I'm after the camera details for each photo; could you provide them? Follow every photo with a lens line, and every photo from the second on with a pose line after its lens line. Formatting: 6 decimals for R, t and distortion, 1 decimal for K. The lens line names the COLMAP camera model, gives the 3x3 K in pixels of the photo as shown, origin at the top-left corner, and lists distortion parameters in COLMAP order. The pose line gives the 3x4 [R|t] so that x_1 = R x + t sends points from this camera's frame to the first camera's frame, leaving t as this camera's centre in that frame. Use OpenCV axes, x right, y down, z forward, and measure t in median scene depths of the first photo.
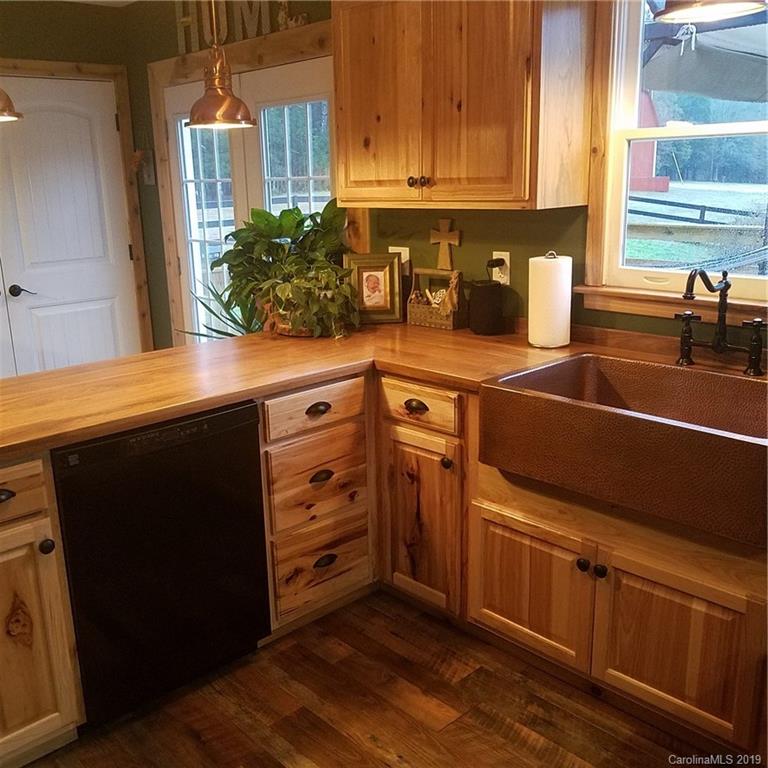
lens RADIAL K [[826.4, 0, 365.8], [0, 826.4, 374.3], [0, 0, 1]] dist [0.003377, -0.024208]
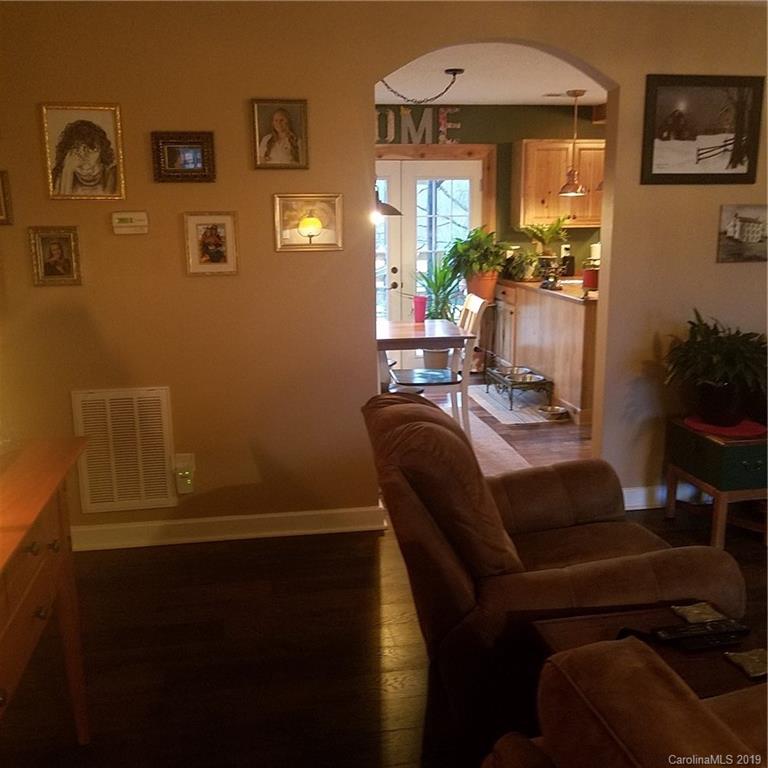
lens RADIAL K [[792.3, 0, 380.4], [0, 792.3, 384.1], [0, 0, 1]] dist [0.008654, -0.001062]
pose [[0.535783, -0.154078, 0.830179, -2.962361], [0.194348, 0.979314, 0.056328, 0.037177], [-0.821684, 0.131164, 0.554645, 0.185833]]
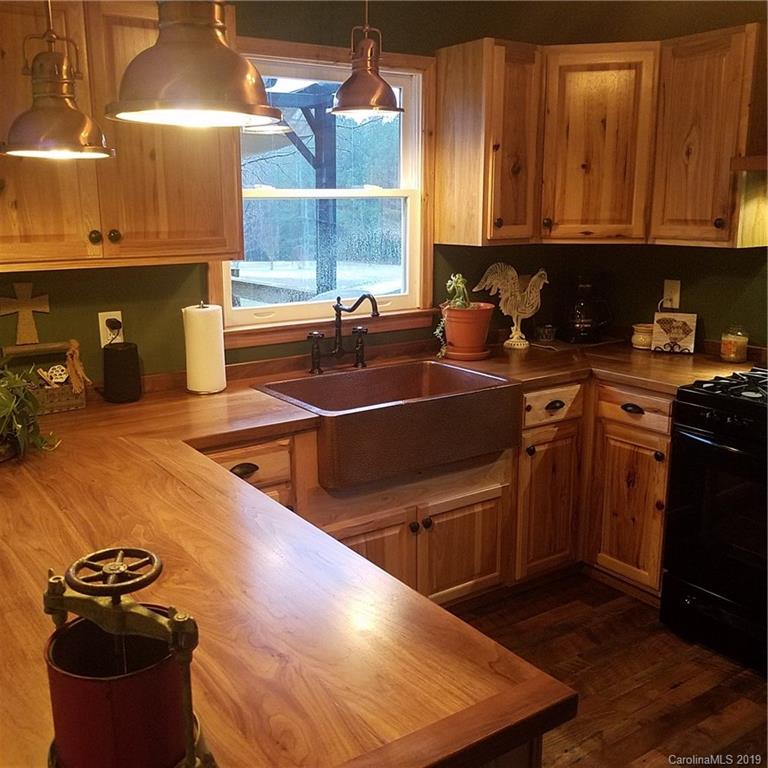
lens RADIAL K [[826.4, 0, 365.8], [0, 826.4, 374.3], [0, 0, 1]] dist [0.003377, -0.024208]
pose [[0.139036, -0.170065, 0.975575, -0.894182], [0.242139, 0.961079, 0.133029, -0.173085], [-0.960228, 0.217729, 0.174804, 0.748328]]
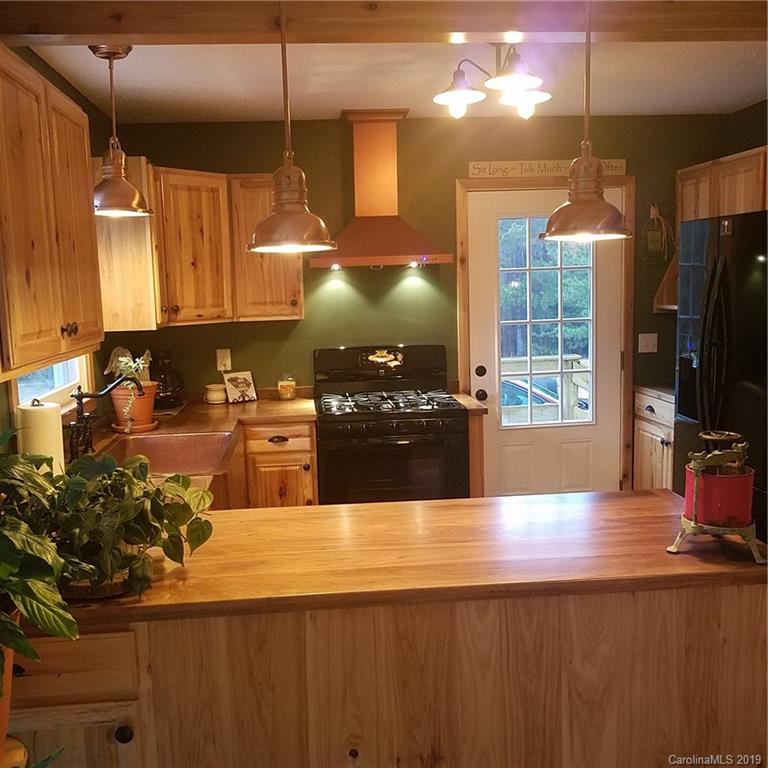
lens RADIAL K [[792.3, 0, 380.4], [0, 792.3, 384.1], [0, 0, 1]] dist [0.008654, -0.001062]
pose [[-0.793930, -0.018371, 0.607732, -0.773865], [0.204271, 0.933385, 0.295070, -0.418235], [-0.572668, 0.358407, -0.737289, 1.690641]]
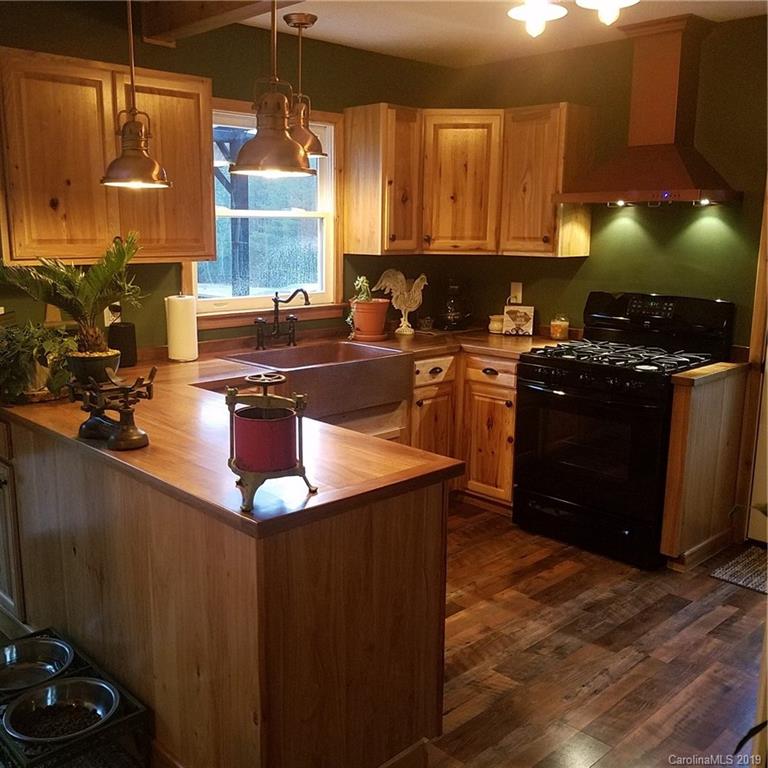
lens RADIAL K [[818.0, 0, 381.1], [0, 818.0, 386.9], [0, 0, 1]] dist [0.032784, -0.016152]
pose [[-0.039293, -0.160074, 0.986323, -1.363281], [0.235349, 0.957833, 0.164826, -0.167805], [-0.971116, 0.238607, 0.000037, 0.827736]]
